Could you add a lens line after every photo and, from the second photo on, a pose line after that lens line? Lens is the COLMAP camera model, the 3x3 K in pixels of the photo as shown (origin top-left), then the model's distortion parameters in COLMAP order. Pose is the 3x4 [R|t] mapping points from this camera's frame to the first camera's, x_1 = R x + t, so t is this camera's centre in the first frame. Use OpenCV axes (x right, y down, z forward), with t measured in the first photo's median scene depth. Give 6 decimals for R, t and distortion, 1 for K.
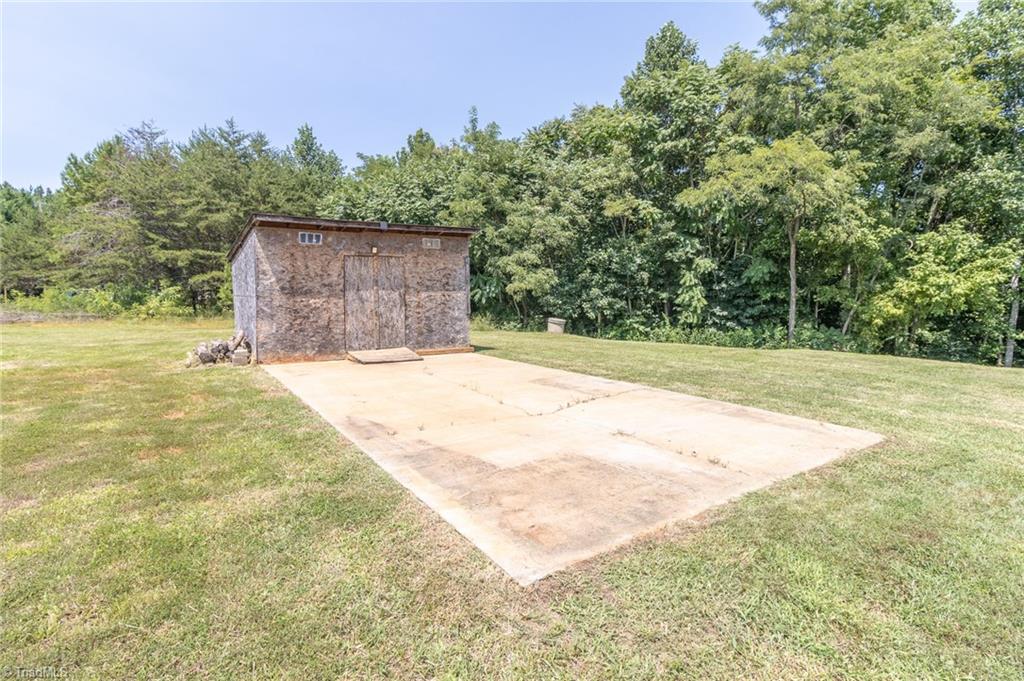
lens RADIAL K [[496.6, 0, 512.2], [0, 496.6, 331.8], [0, 0, 1]] dist [-0.001772, 0.000323]
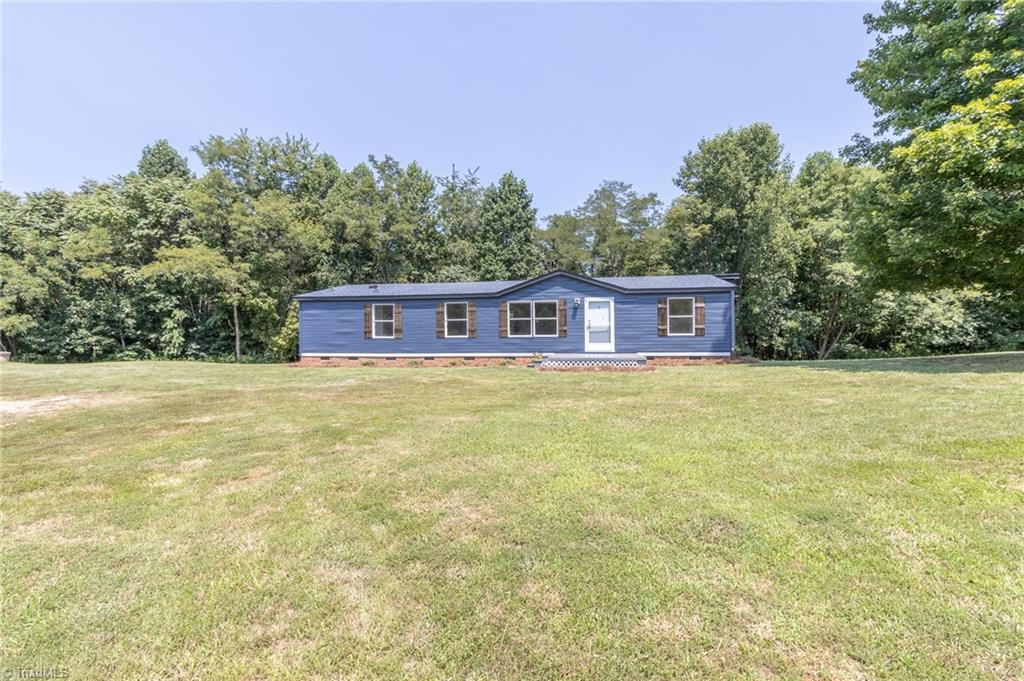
lens RADIAL K [[471.5, 0, 517.1], [0, 471.5, 329.5], [0, 0, 1]] dist [0.000720, 0.000001]
pose [[0.757024, 0.001026, 0.653386, 0.231316], [0.054632, 0.996398, -0.064863, 0.054806], [-0.651099, 0.084799, 0.754241, -0.702320]]
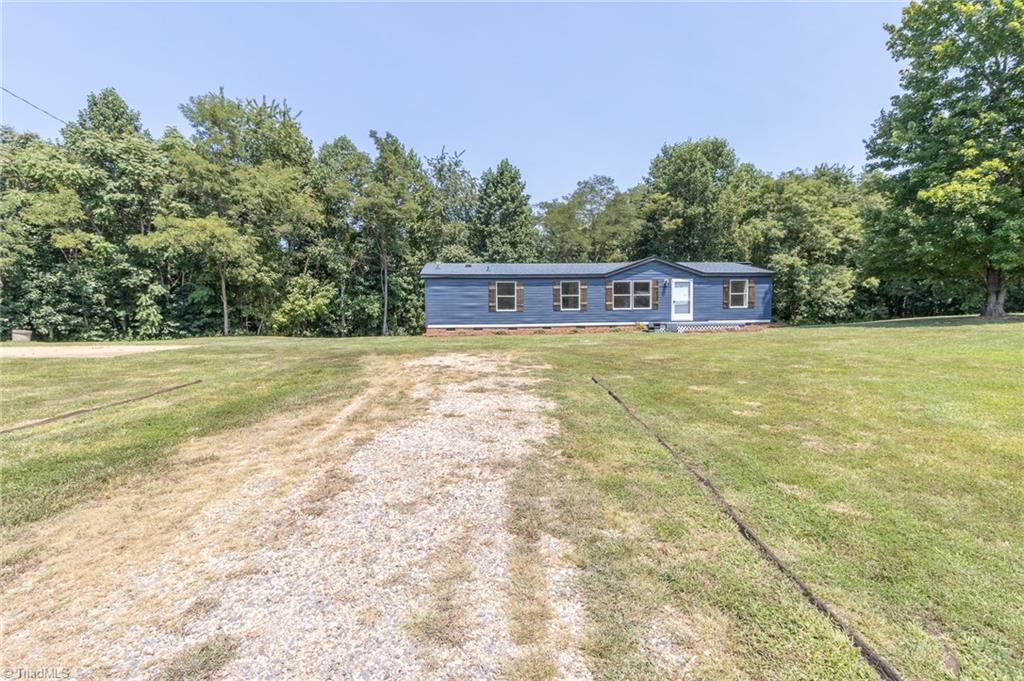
lens RADIAL K [[477.3, 0, 514.3], [0, 477.3, 331.0], [0, 0, 1]] dist [0.000176, -0.000315]
pose [[0.552701, -0.040192, 0.832410, -0.156258], [0.072681, 0.997355, -0.000102, 0.046484], [-0.830204, 0.060556, 0.554161, -0.503322]]
